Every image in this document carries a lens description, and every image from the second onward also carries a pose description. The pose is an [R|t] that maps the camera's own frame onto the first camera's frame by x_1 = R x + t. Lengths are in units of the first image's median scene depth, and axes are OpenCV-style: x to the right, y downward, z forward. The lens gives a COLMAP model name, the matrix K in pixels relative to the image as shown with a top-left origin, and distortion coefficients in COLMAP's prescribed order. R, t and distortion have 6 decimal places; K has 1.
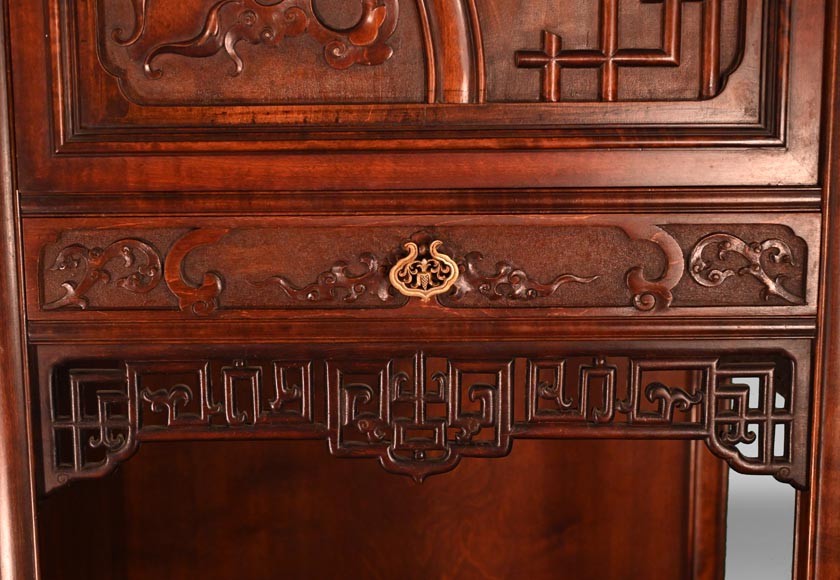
lens RADIAL K [[1399.3, 0, 420.0], [0, 1399.3, 290.0], [0, 0, 1]] dist [-0.001710, -0.001447]
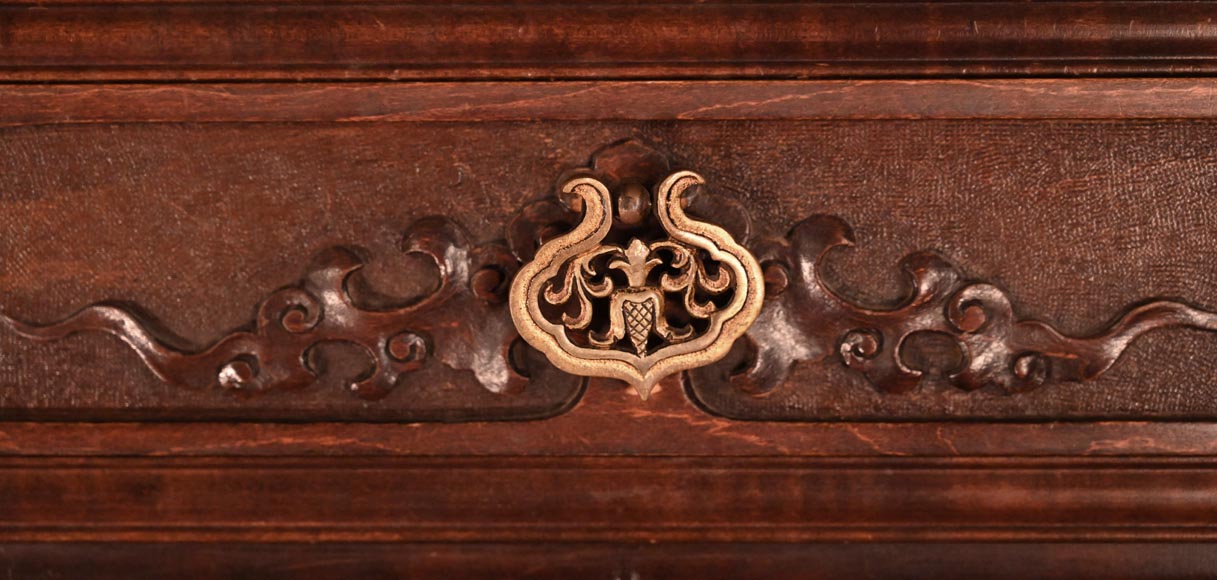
lens RADIAL K [[2371.2, 0, 608.5], [0, 2371.2, 290.0], [0, 0, 1]] dist [-0.007155, 0.037869]
pose [[0.998760, 0.003107, -0.049689, 0.020126], [-0.004854, 0.999373, -0.035067, 0.003703], [0.049549, 0.035264, 0.998149, 0.533533]]
